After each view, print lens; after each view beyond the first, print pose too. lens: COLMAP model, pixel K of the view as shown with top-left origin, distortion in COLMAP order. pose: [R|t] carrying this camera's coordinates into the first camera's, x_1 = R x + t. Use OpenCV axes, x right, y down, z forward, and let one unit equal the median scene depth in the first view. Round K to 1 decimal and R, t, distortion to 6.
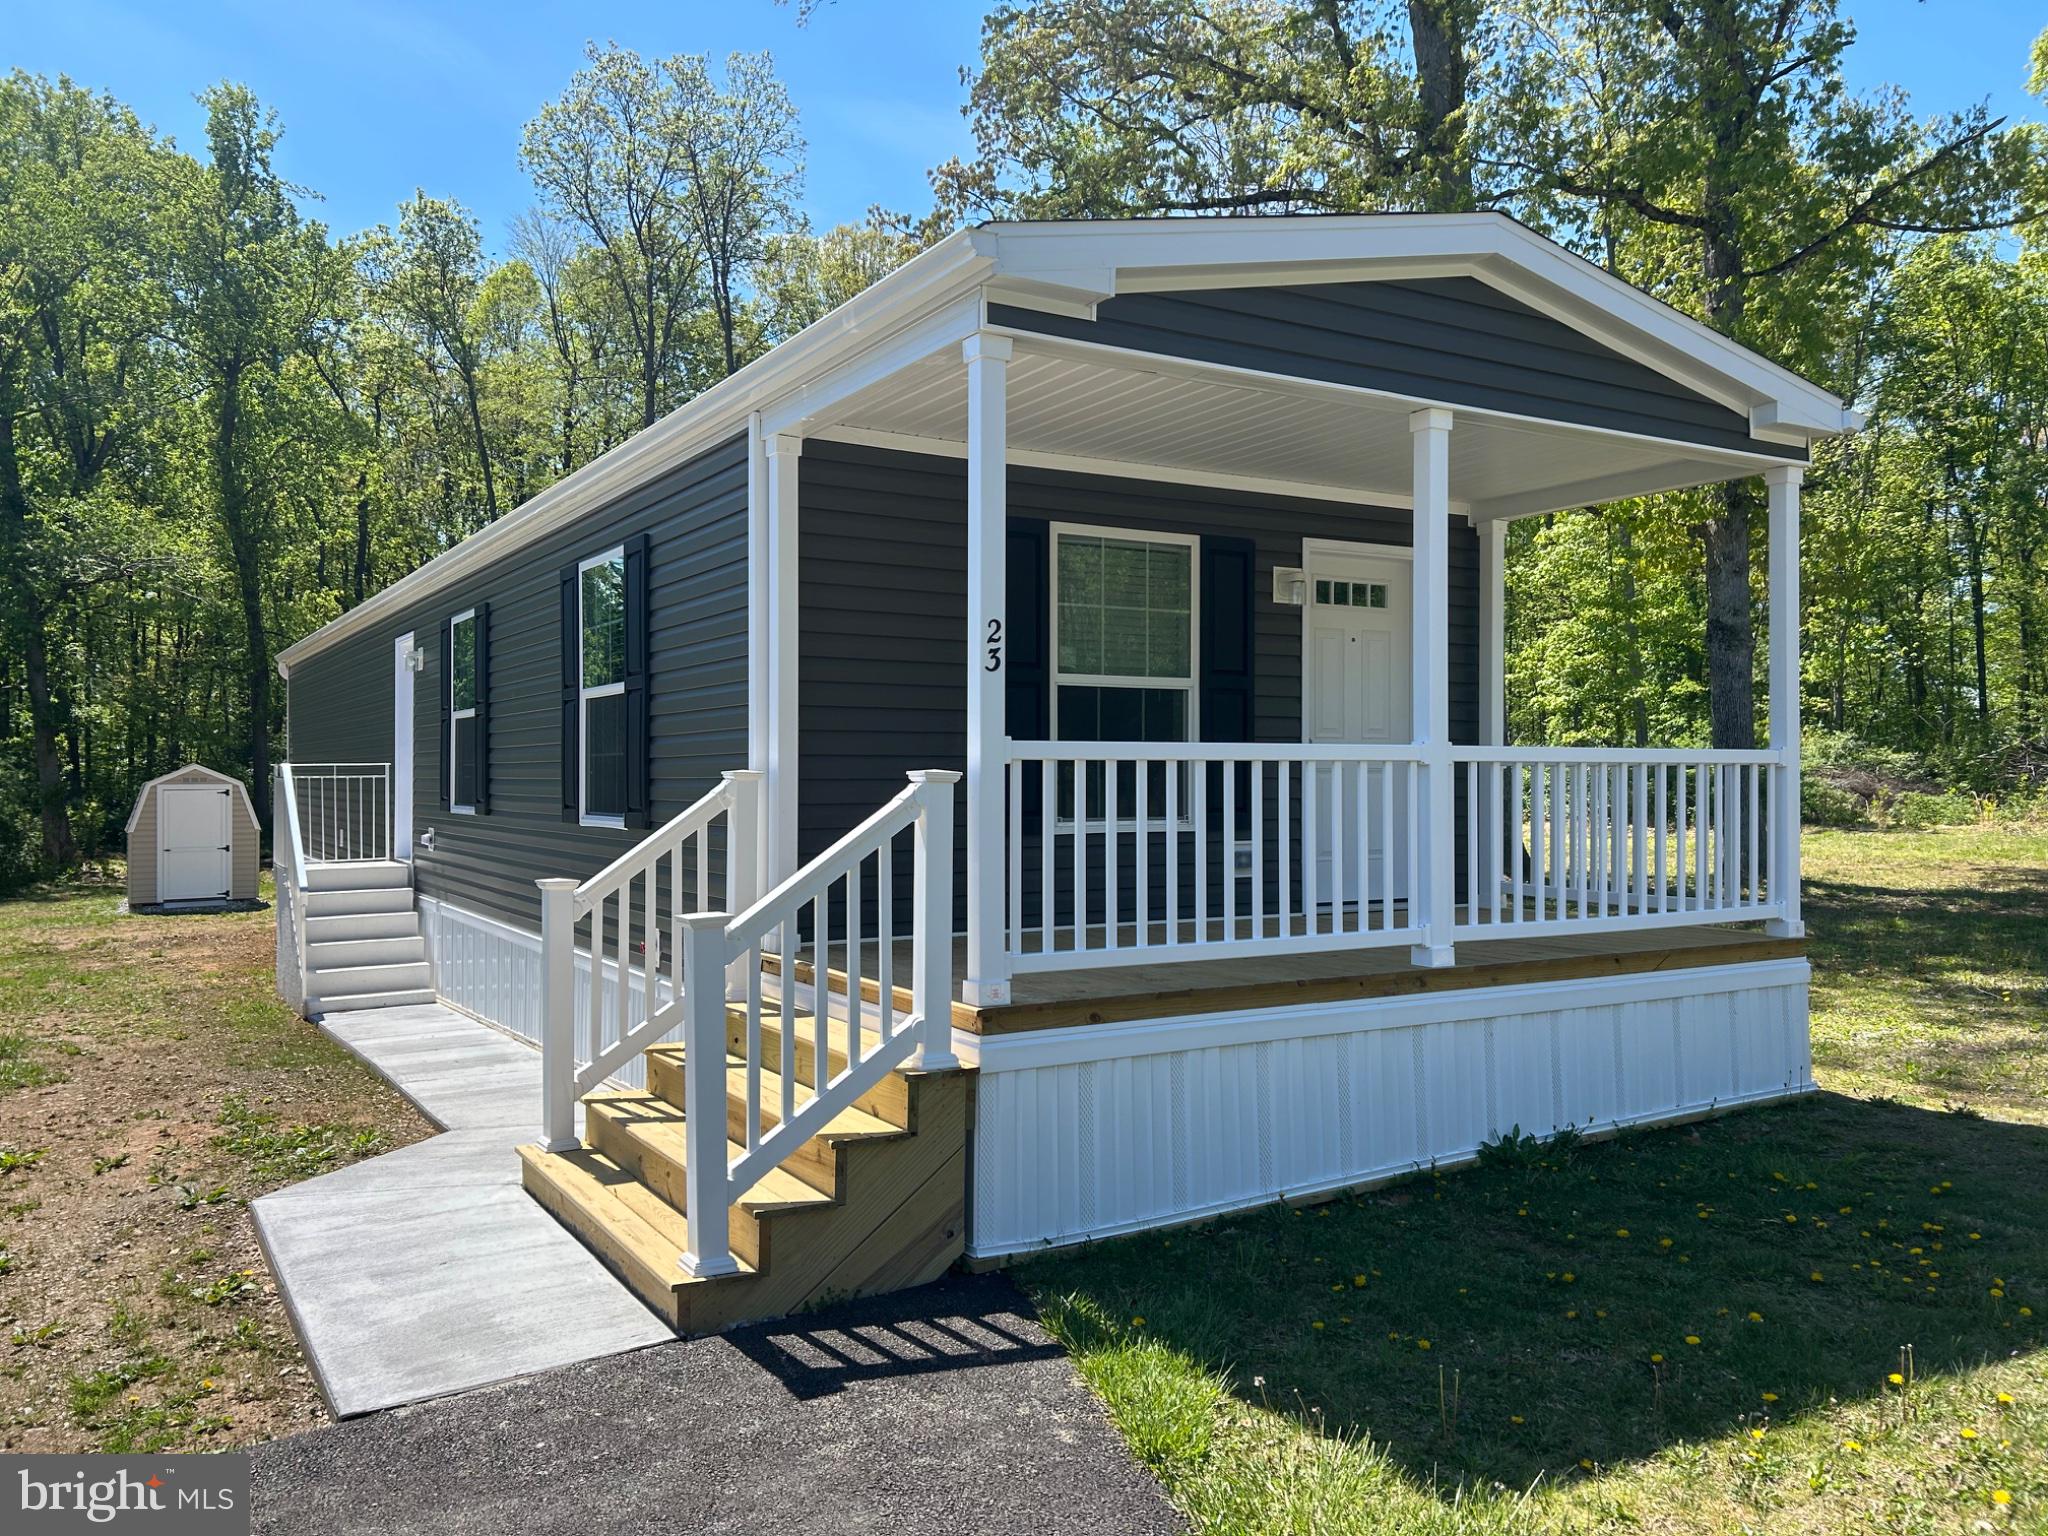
lens RADIAL K [[1541.0, 0, 1026.8], [0, 1541.0, 751.5], [0, 0, 1]] dist [0.055643, -0.060408]
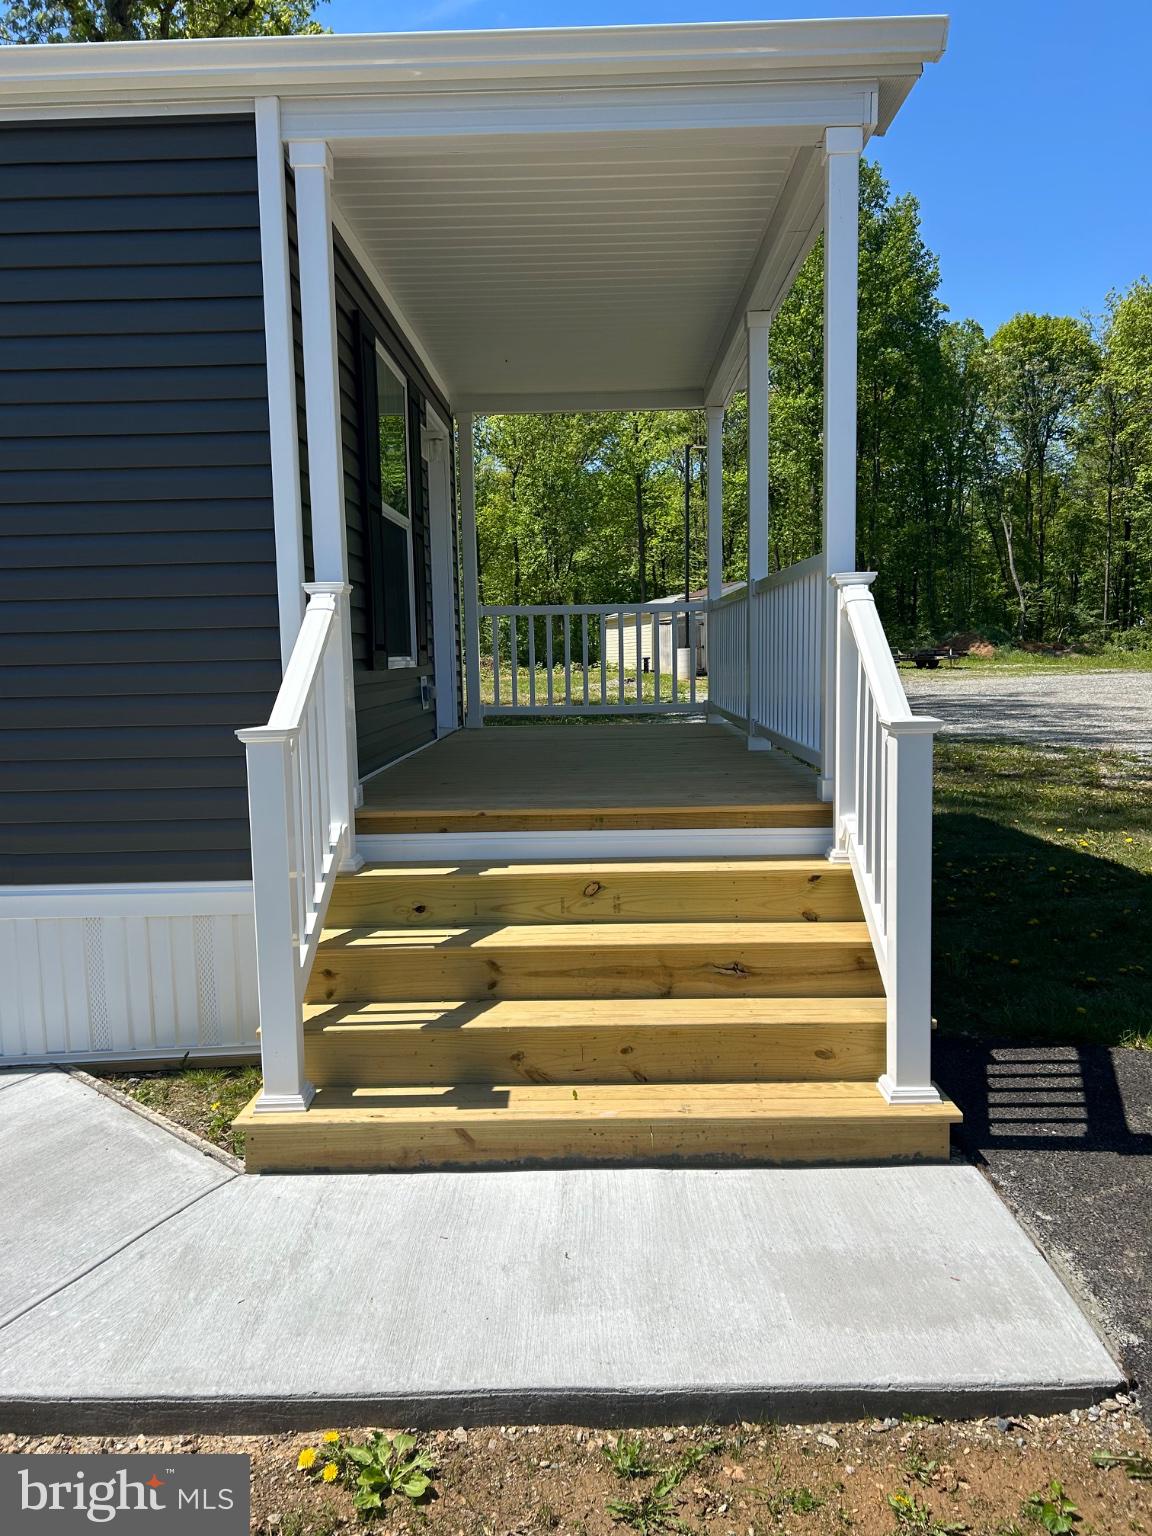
lens RADIAL K [[1155.7, 0, 587.6], [0, 1155.7, 780.5], [0, 0, 1]] dist [0.055643, -0.060408]
pose [[0.535432, -0.110665, 0.837297, -0.513953], [0.012662, 0.992319, 0.123058, 0.034331], [-0.844484, -0.055287, 0.532720, 0.473685]]
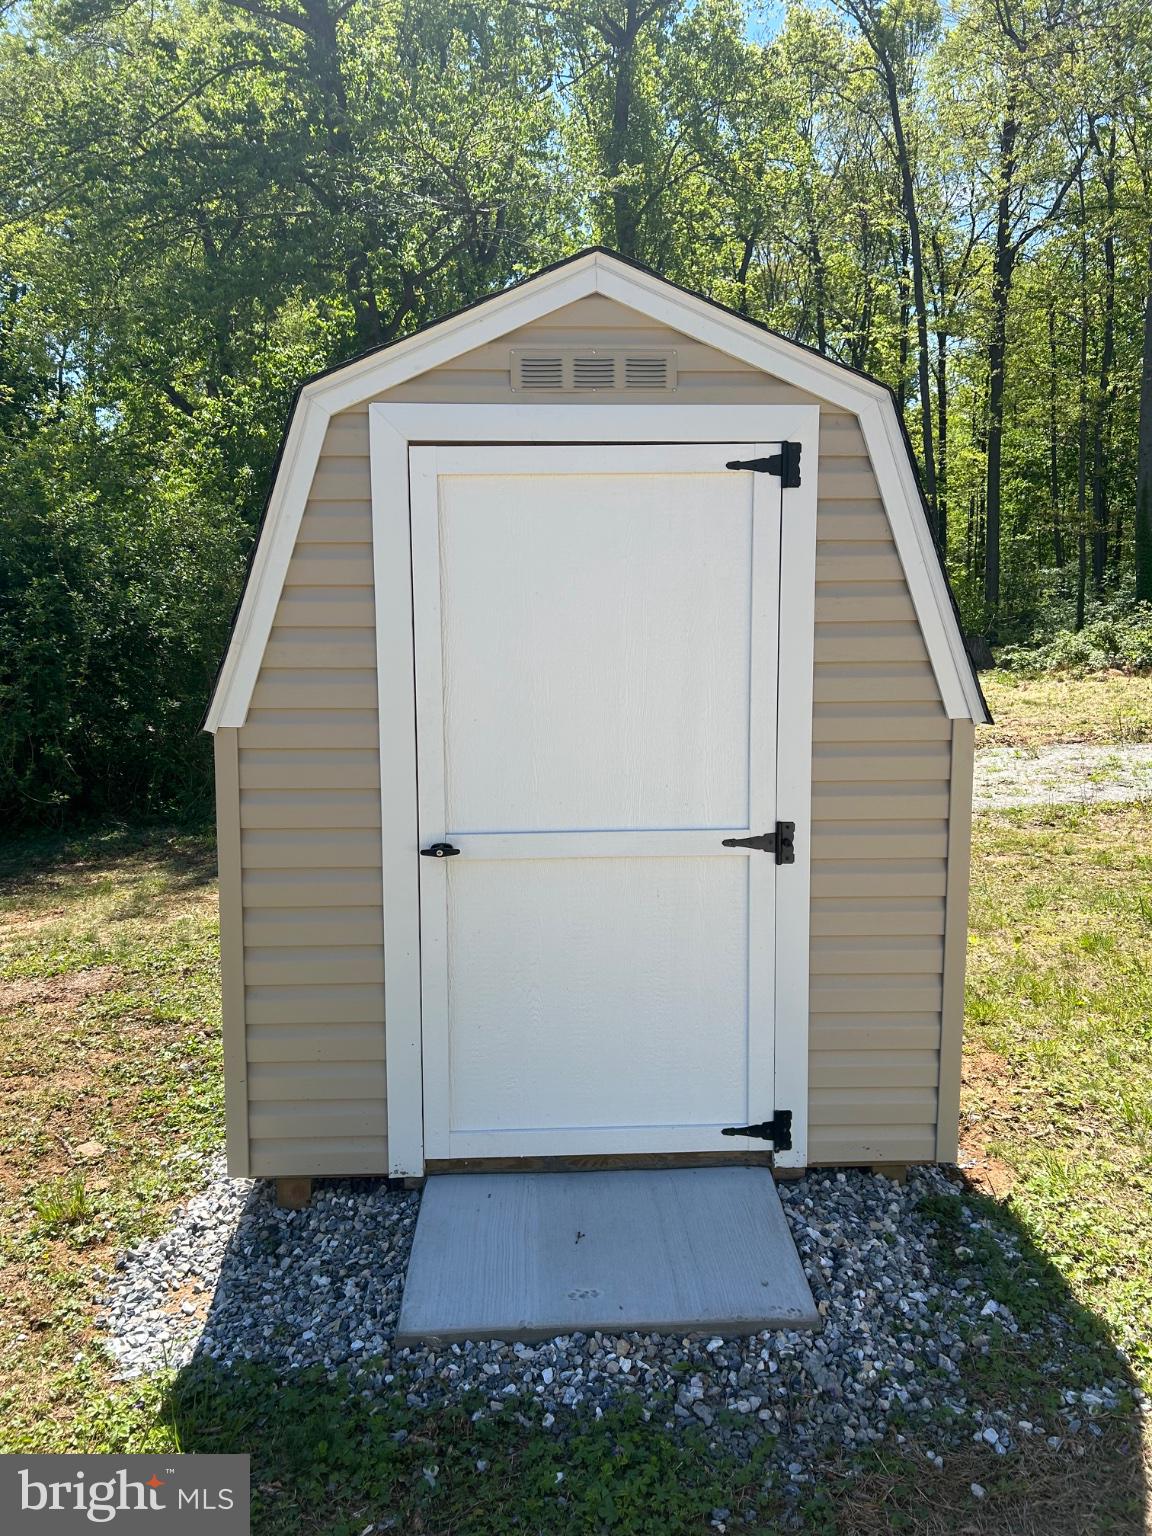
lens RADIAL K [[1155.7, 0, 575.2], [0, 1155.7, 767.3], [0, 0, 1]] dist [0.055643, -0.060408]
pose [[0.874166, 0.055953, -0.482393, -1.380647], [0.016852, 0.989247, 0.145280, 0.114149], [0.485334, -0.135128, 0.863824, 2.577379]]
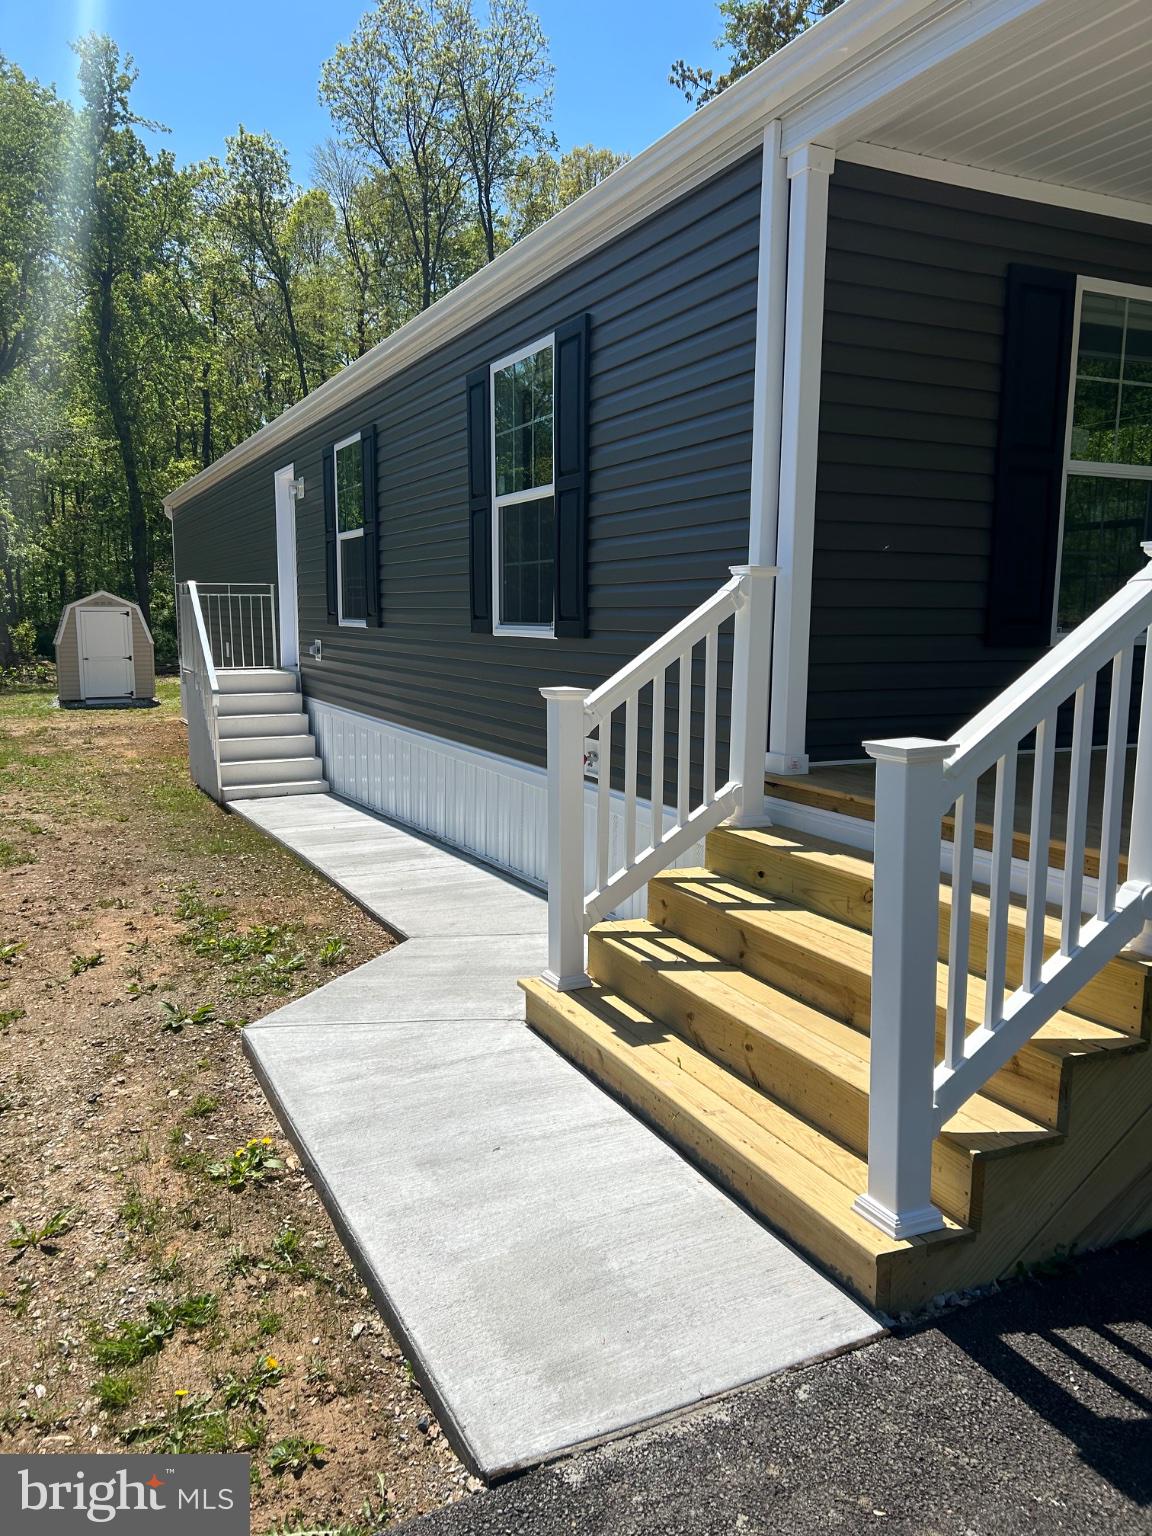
lens RADIAL K [[1155.7, 0, 567.5], [0, 1155.7, 771.5], [0, 0, 1]] dist [0.055643, -0.060408]
pose [[0.994346, 0.021859, -0.103918, -0.181771], [-0.005912, 0.988462, 0.151353, 0.024263], [0.106027, -0.149883, 0.983002, 0.279460]]
